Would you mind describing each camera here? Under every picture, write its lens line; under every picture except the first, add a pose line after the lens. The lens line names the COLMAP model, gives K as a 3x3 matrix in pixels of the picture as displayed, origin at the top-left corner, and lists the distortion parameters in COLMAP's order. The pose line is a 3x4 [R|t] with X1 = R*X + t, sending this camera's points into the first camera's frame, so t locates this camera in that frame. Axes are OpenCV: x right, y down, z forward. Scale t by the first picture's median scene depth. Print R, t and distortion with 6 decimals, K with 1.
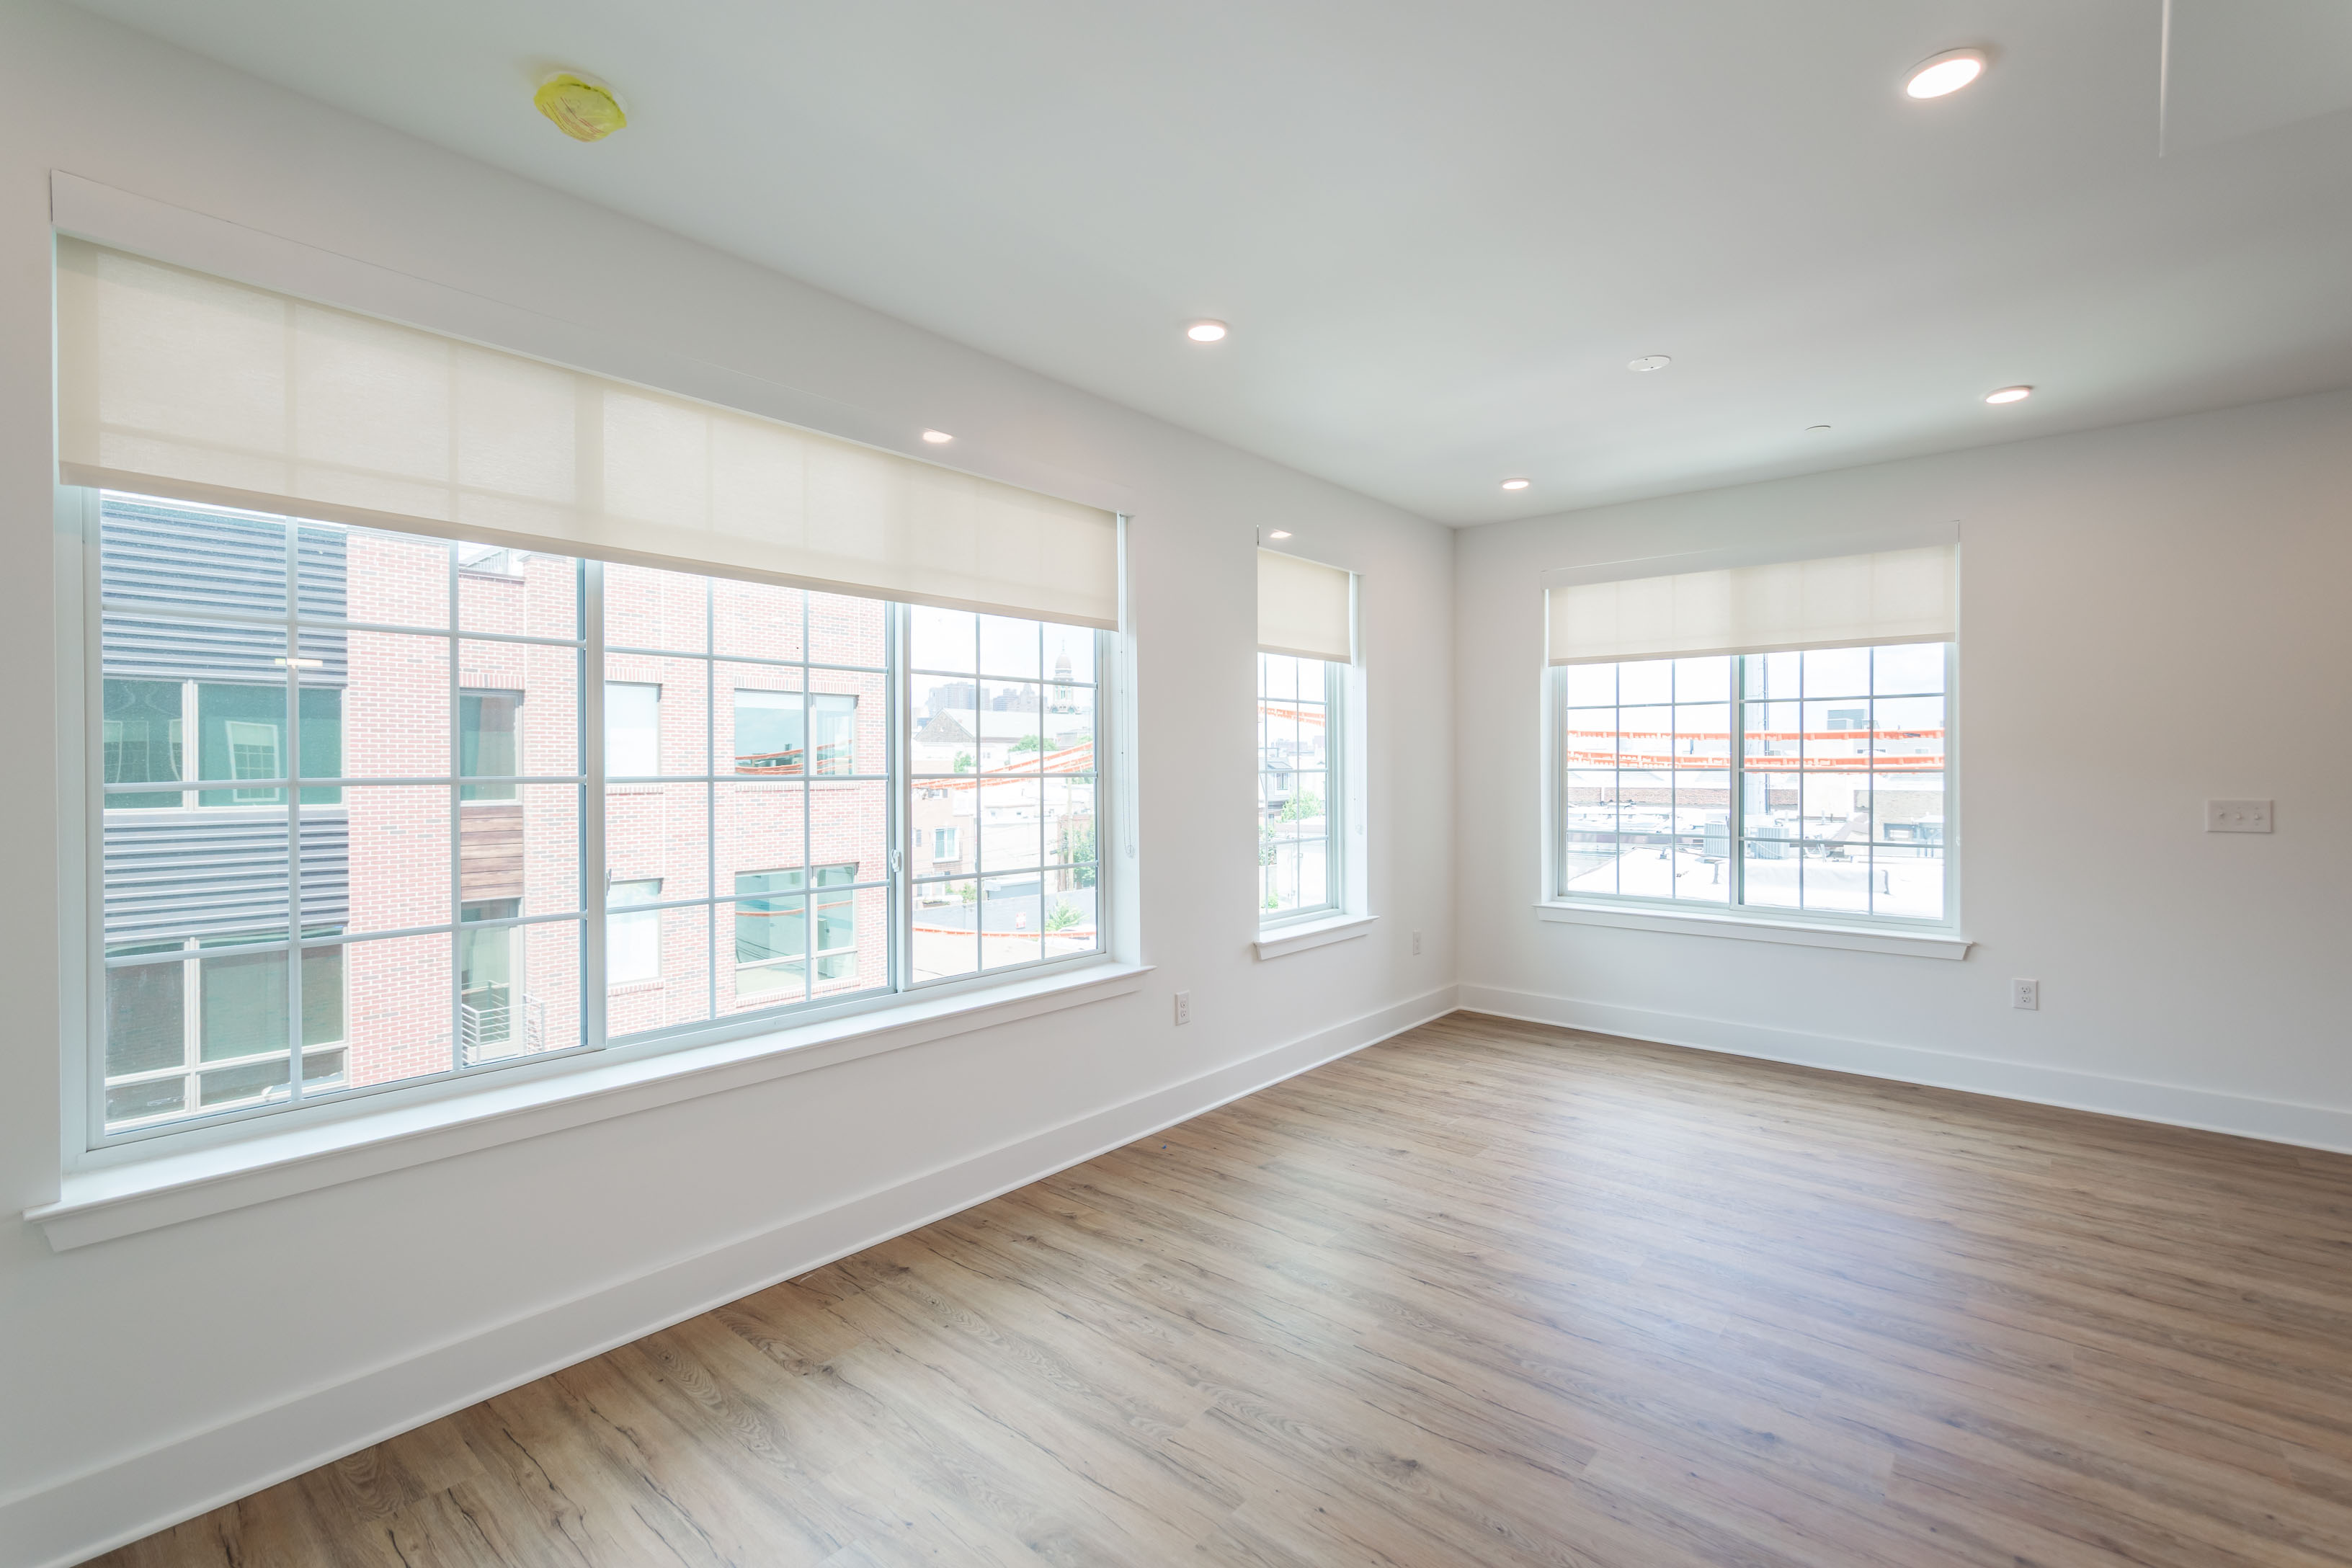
lens RADIAL K [[1033.1, 0, 1211.1], [0, 1033.1, 761.3], [0, 0, 1]] dist [0.000210, 0.000161]
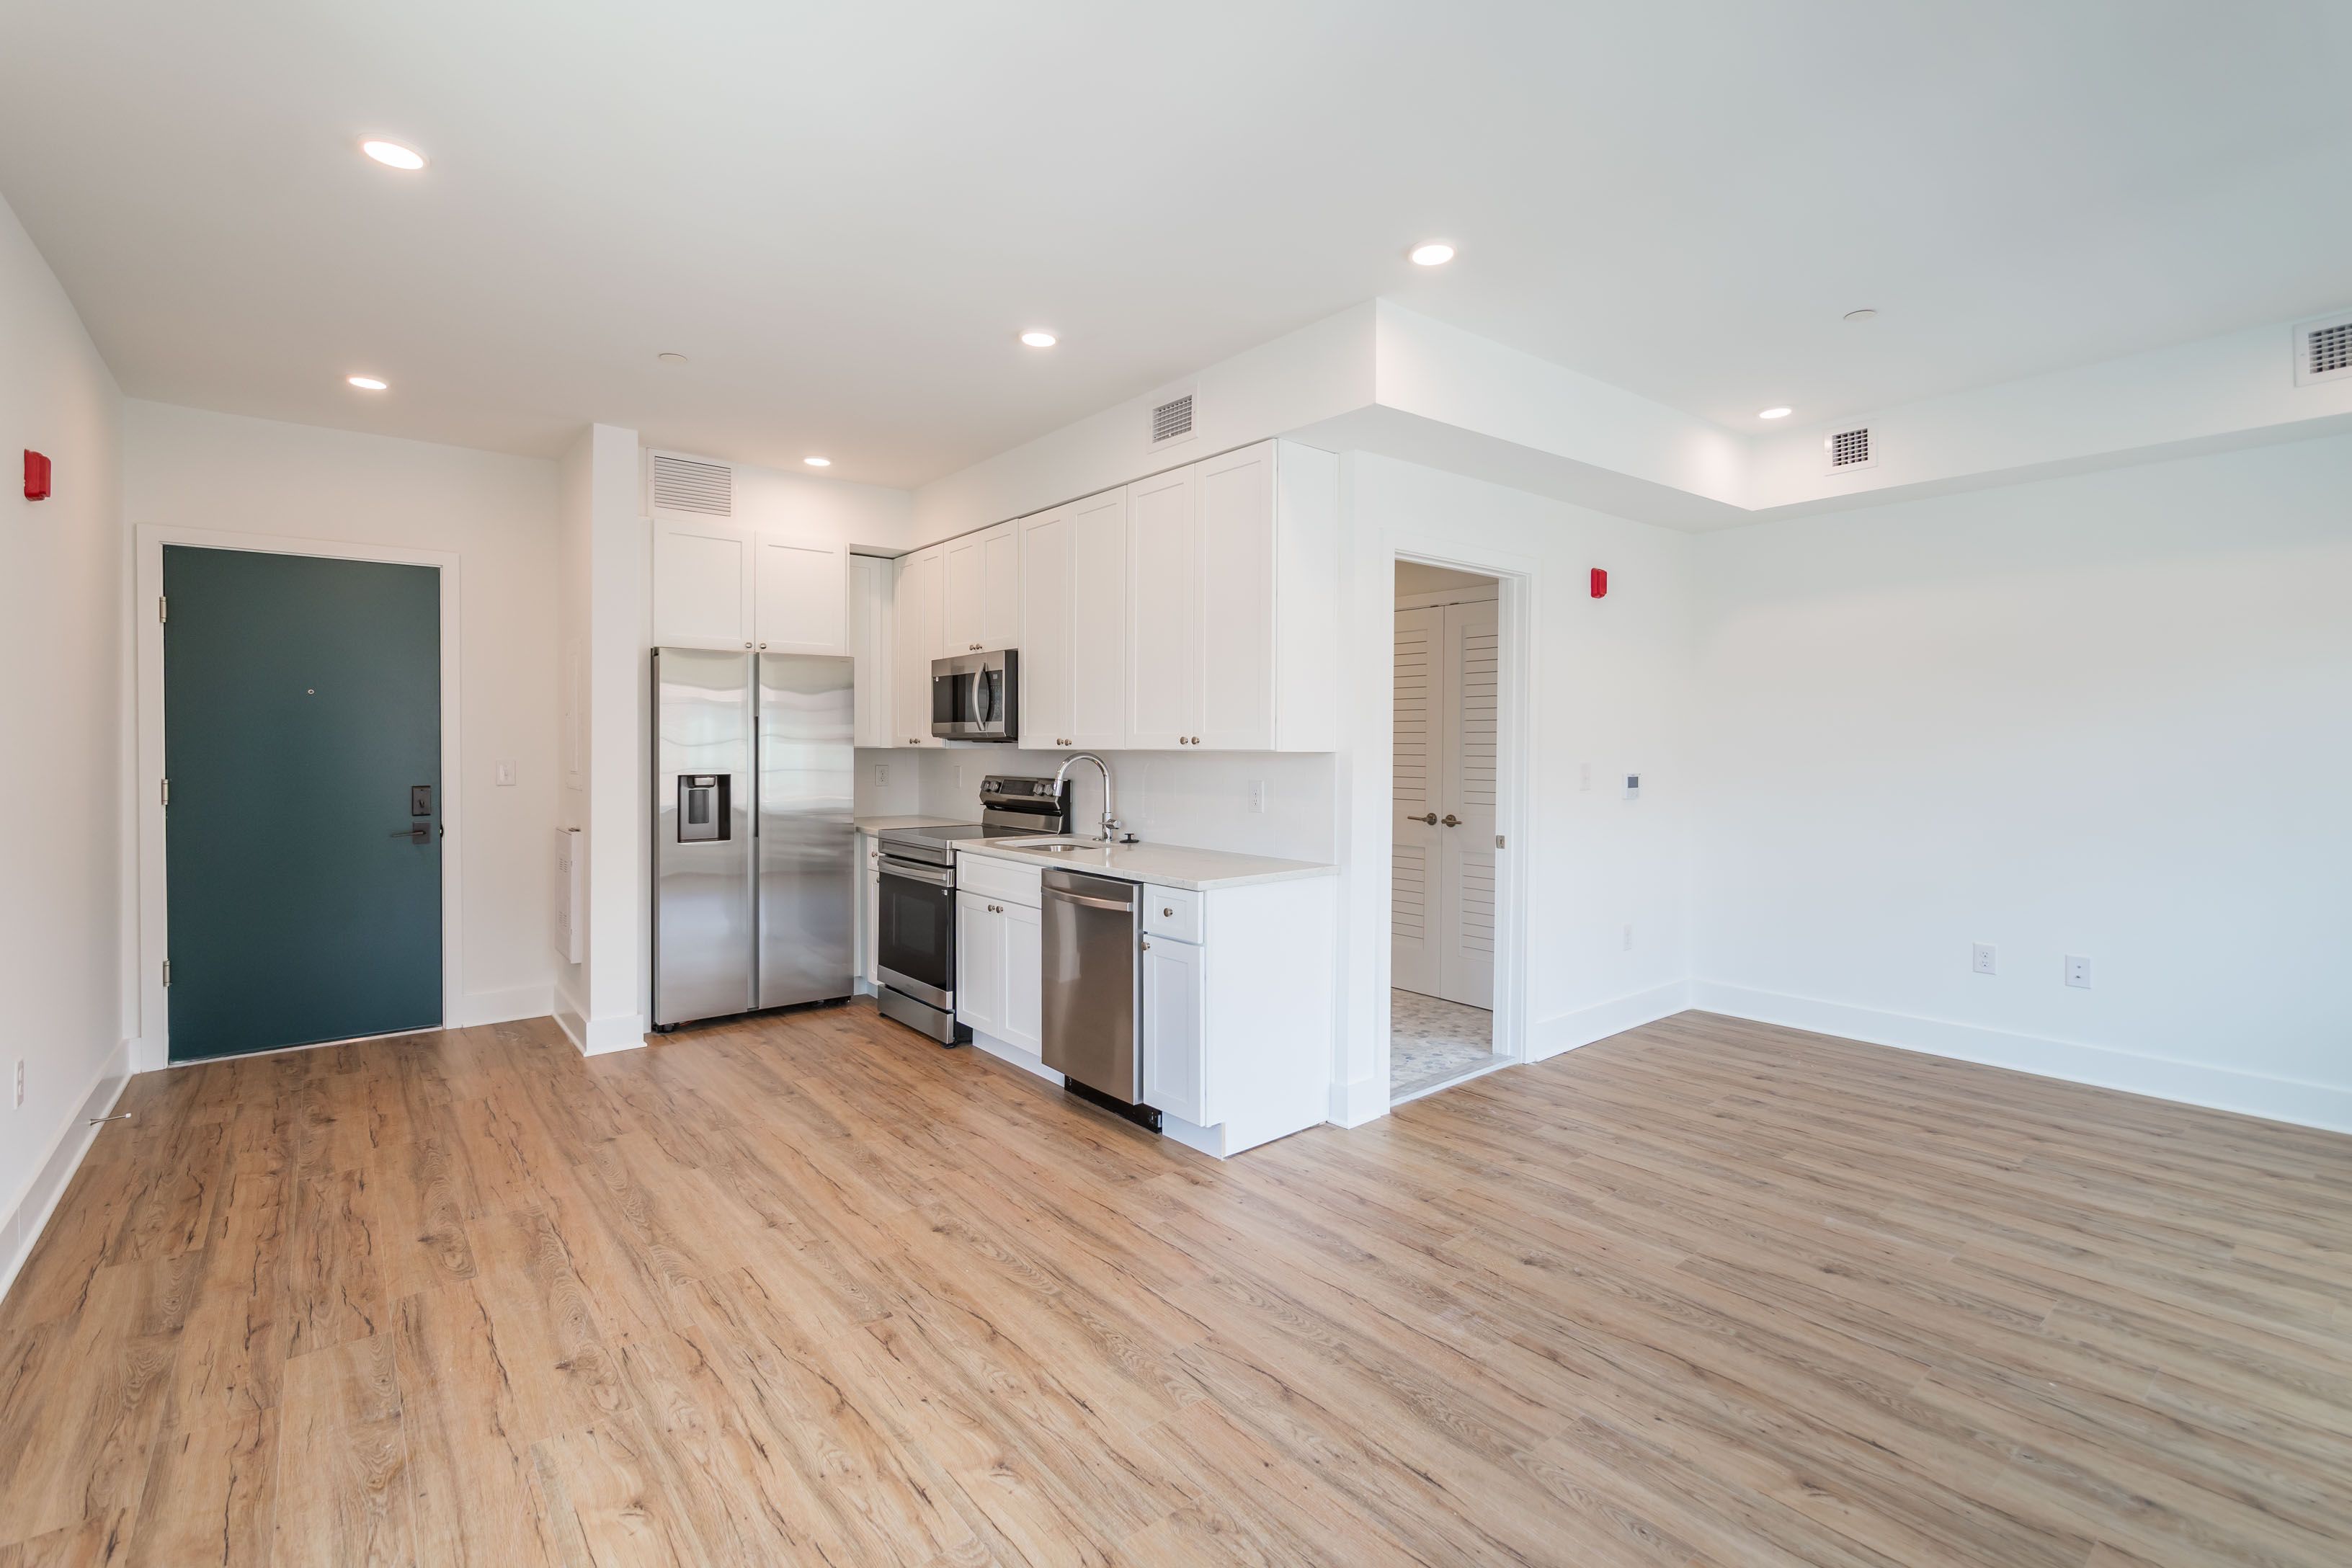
lens RADIAL K [[1104.8, 0, 1219.5], [0, 1104.8, 753.1], [0, 0, 1]] dist [0.001180, 0.001208]
pose [[-0.987035, -0.000453, 0.160507, 0.347092], [0.000233, 0.999991, 0.004254, 0.014171], [-0.160507, 0.004236, -0.987026, 1.190888]]
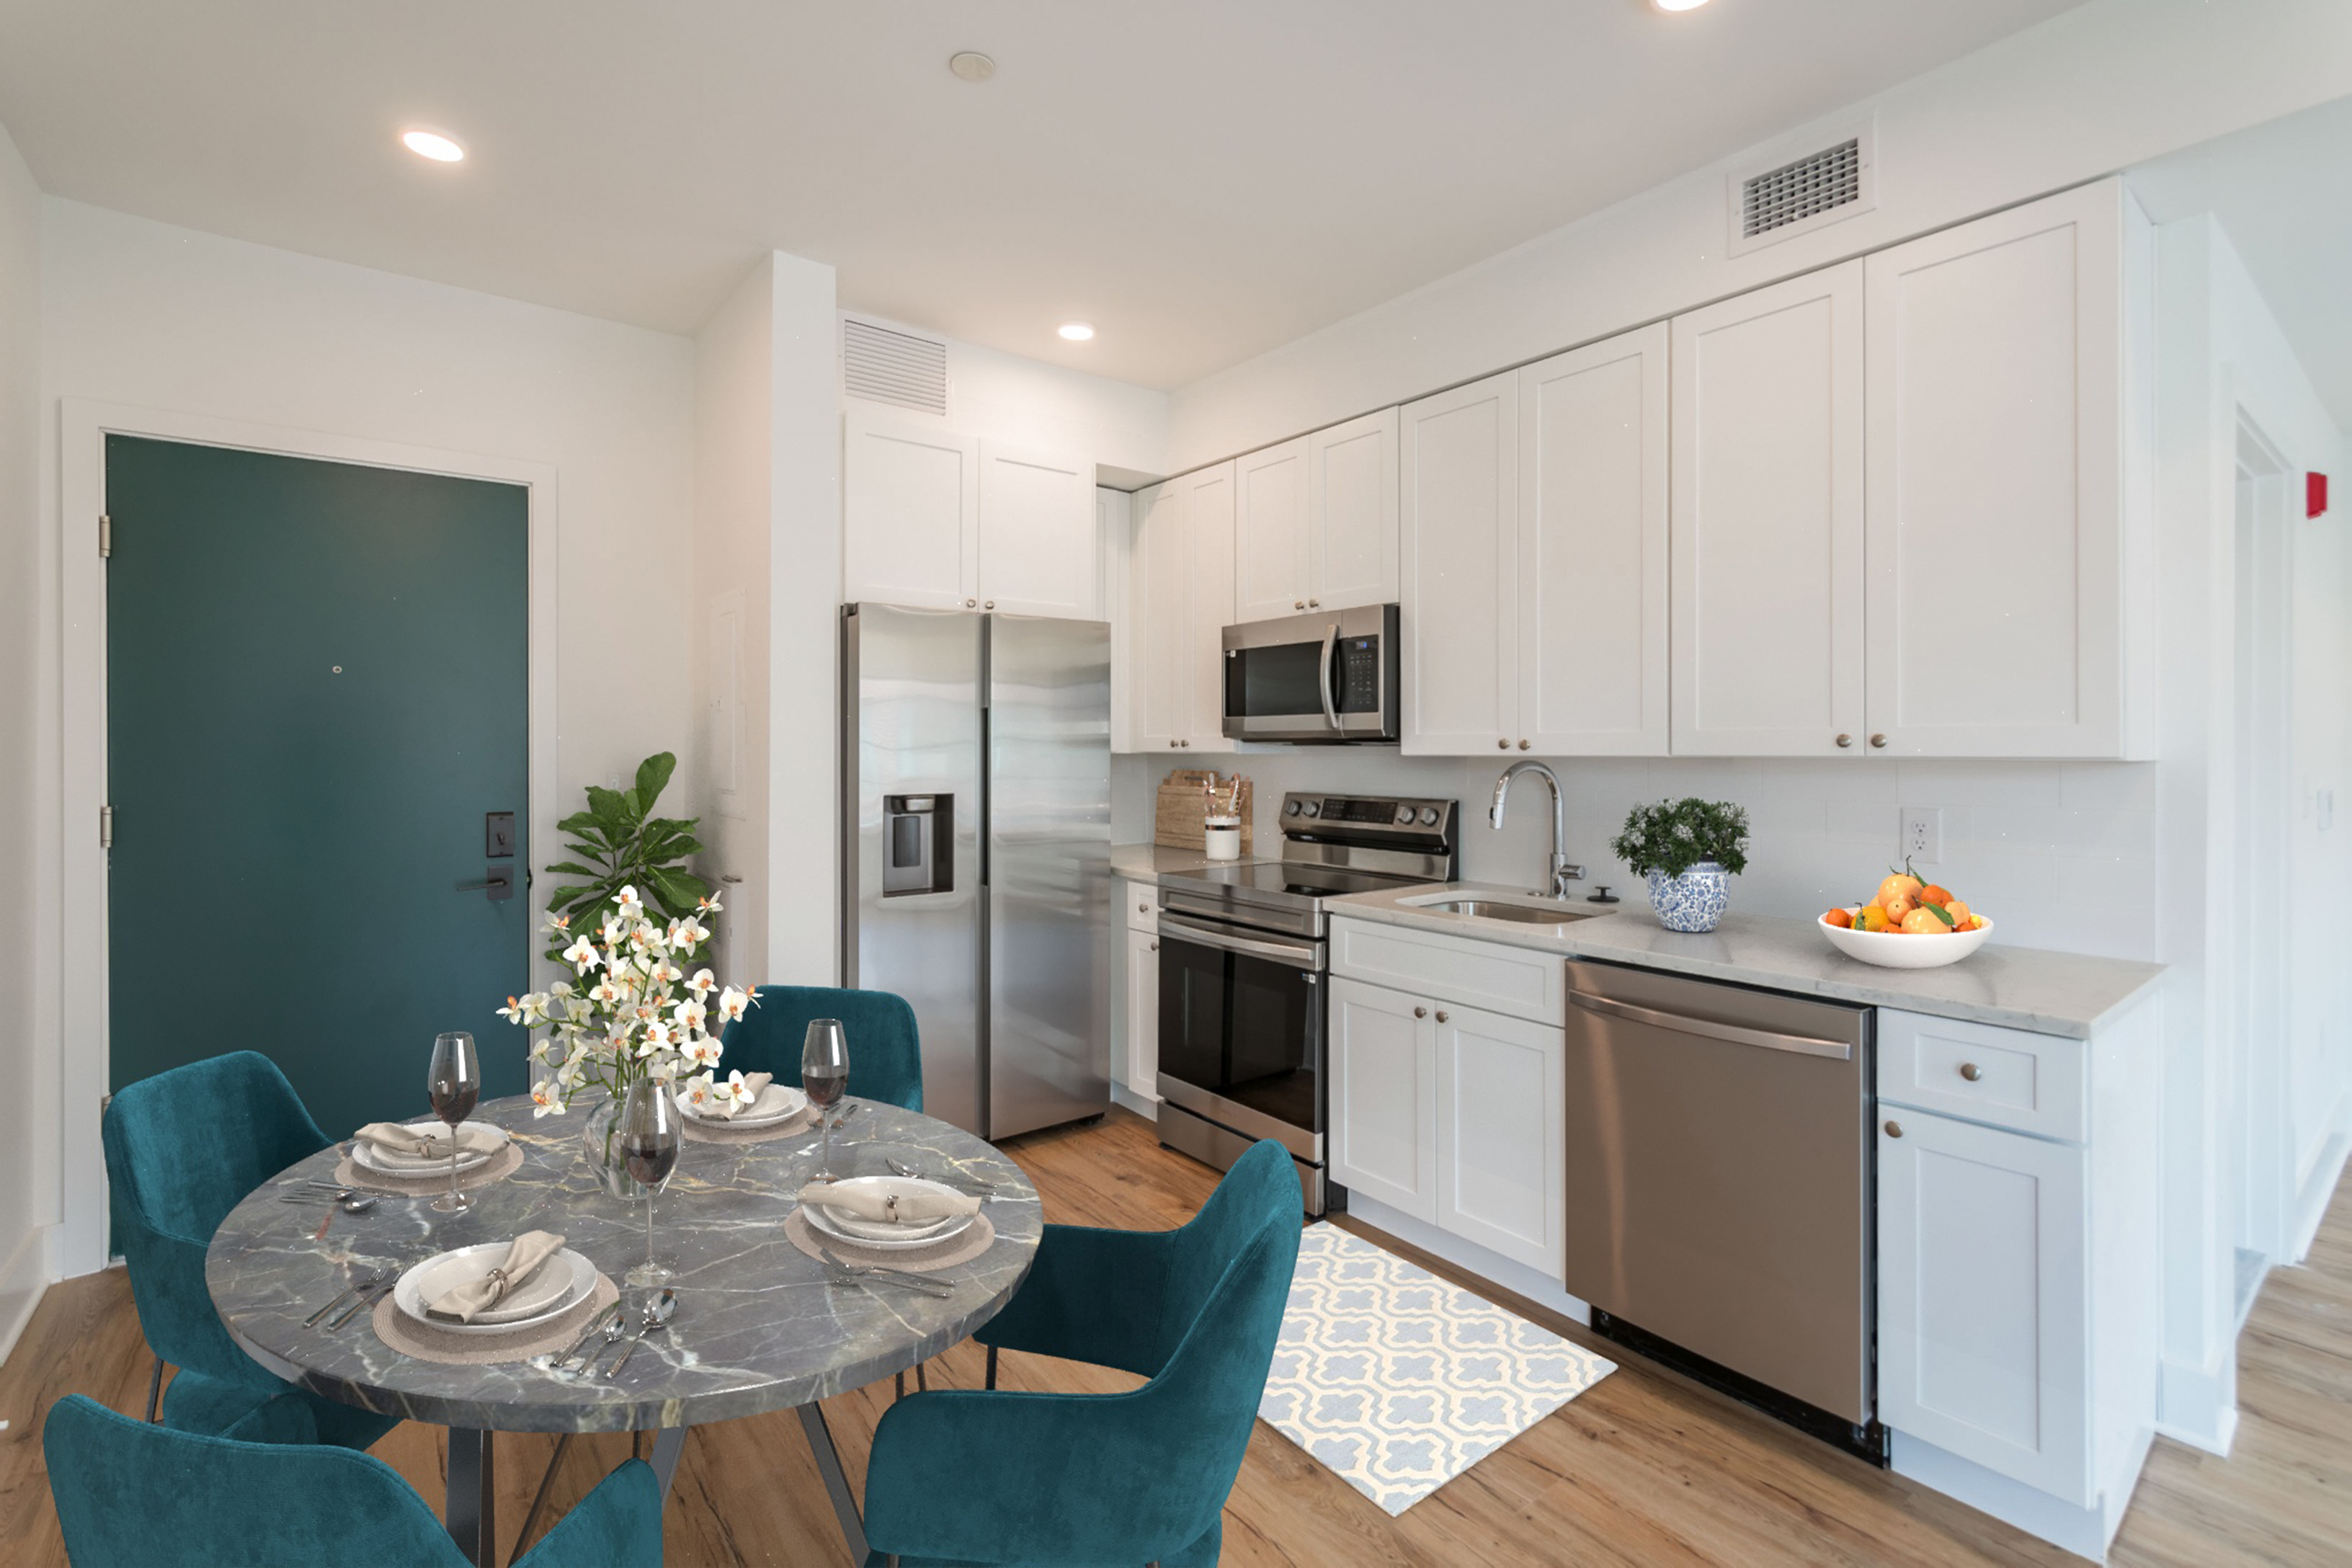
lens RADIAL K [[1081.6, 0, 1206.3], [0, 1081.6, 744.5], [0, 0, 1]] dist [-0.000212, 0.000588]
pose [[-0.985007, 0.003525, 0.172480, 0.744119], [0.002547, 0.999979, -0.005893, 0.011712], [-0.172498, -0.005366, -0.984995, 0.839077]]
